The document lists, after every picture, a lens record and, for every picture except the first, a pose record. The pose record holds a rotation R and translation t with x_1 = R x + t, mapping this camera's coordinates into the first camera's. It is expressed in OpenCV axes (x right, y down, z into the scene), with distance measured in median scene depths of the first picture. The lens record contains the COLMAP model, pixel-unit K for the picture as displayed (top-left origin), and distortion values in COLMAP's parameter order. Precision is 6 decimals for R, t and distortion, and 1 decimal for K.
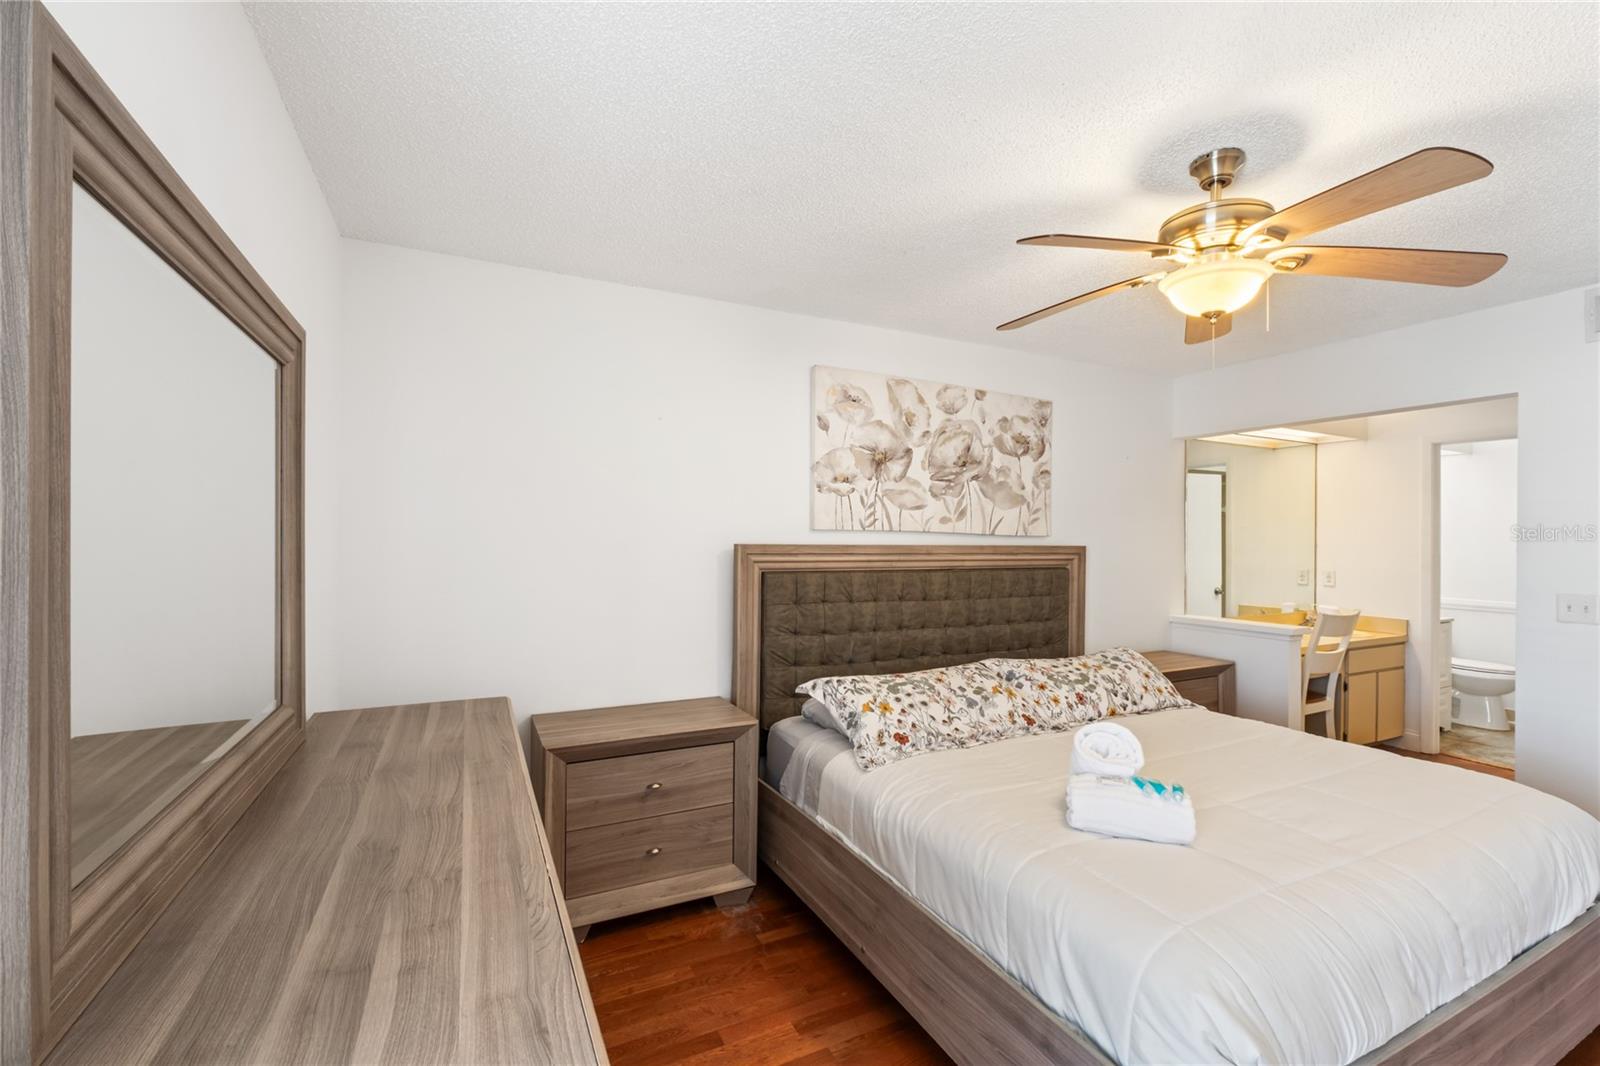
lens RADIAL K [[687.2, 0, 811.2], [0, 687.2, 535.9], [0, 0, 1]] dist [-0.000081, -0.000227]
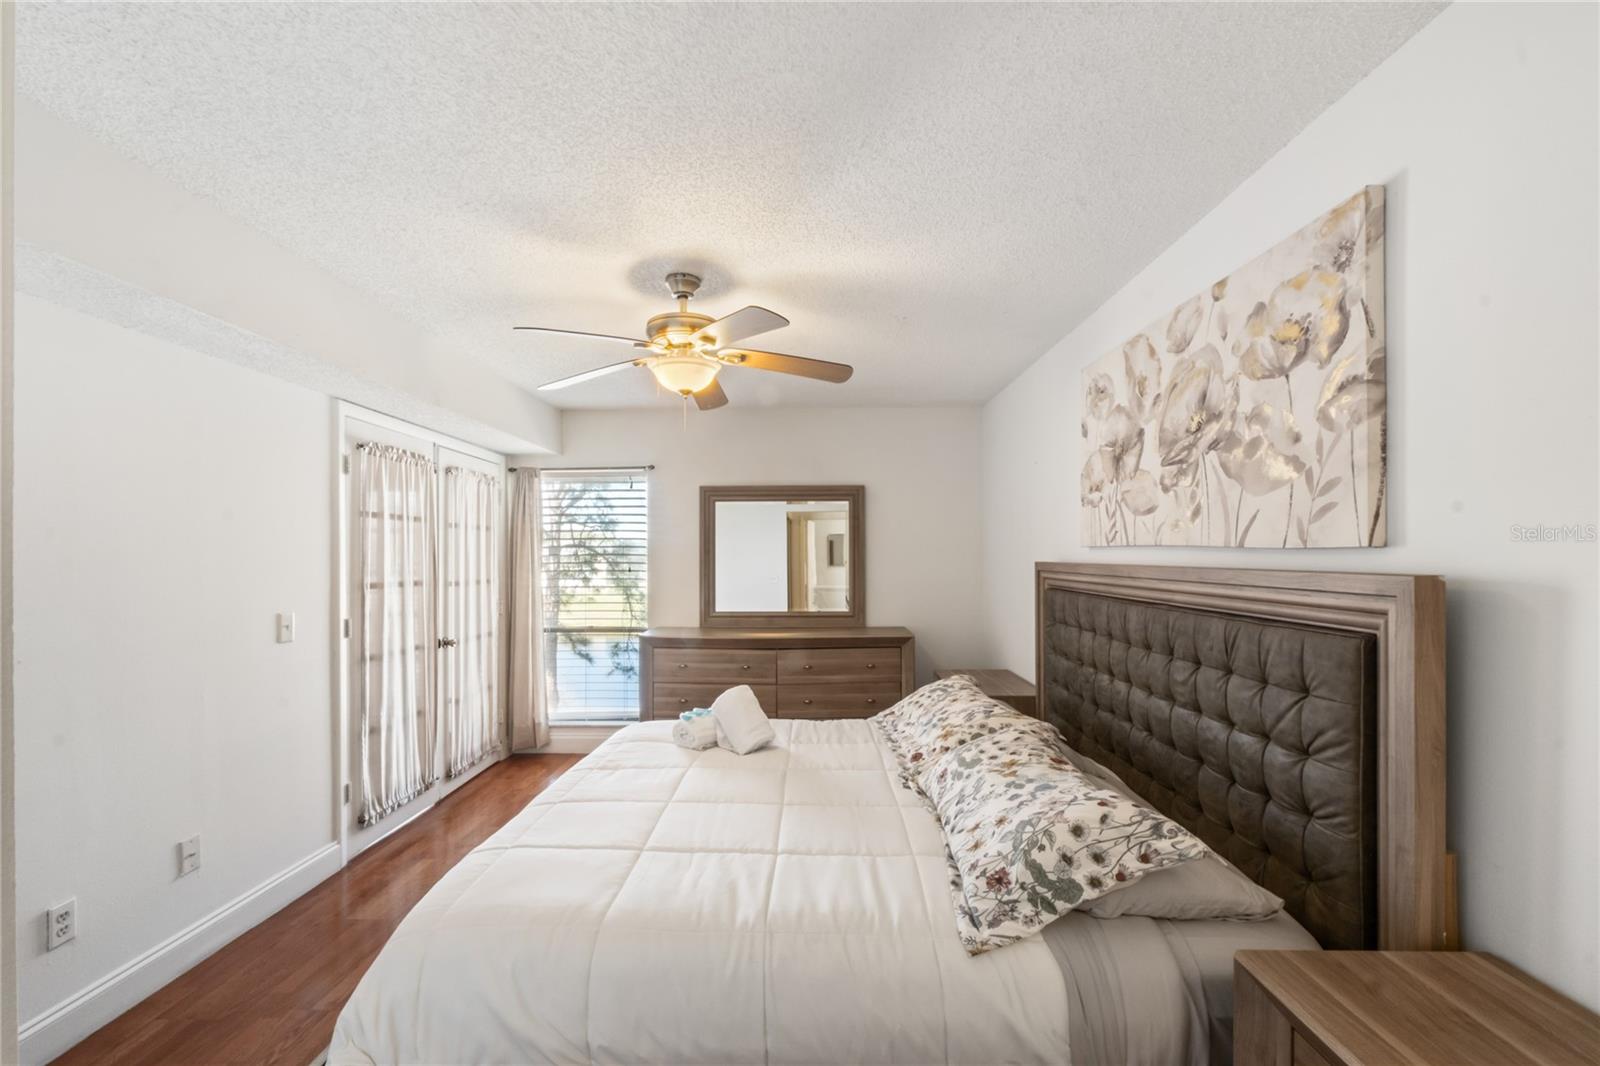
lens RADIAL K [[687.2, 0, 803.8], [0, 687.2, 549.2], [0, 0, 1]] dist [-0.000081, -0.000227]
pose [[-0.466127, -0.014135, -0.884605, 0.889821], [0.002234, 0.999850, -0.017154, 0.007946], [0.884715, -0.009972, -0.466025, 0.976742]]
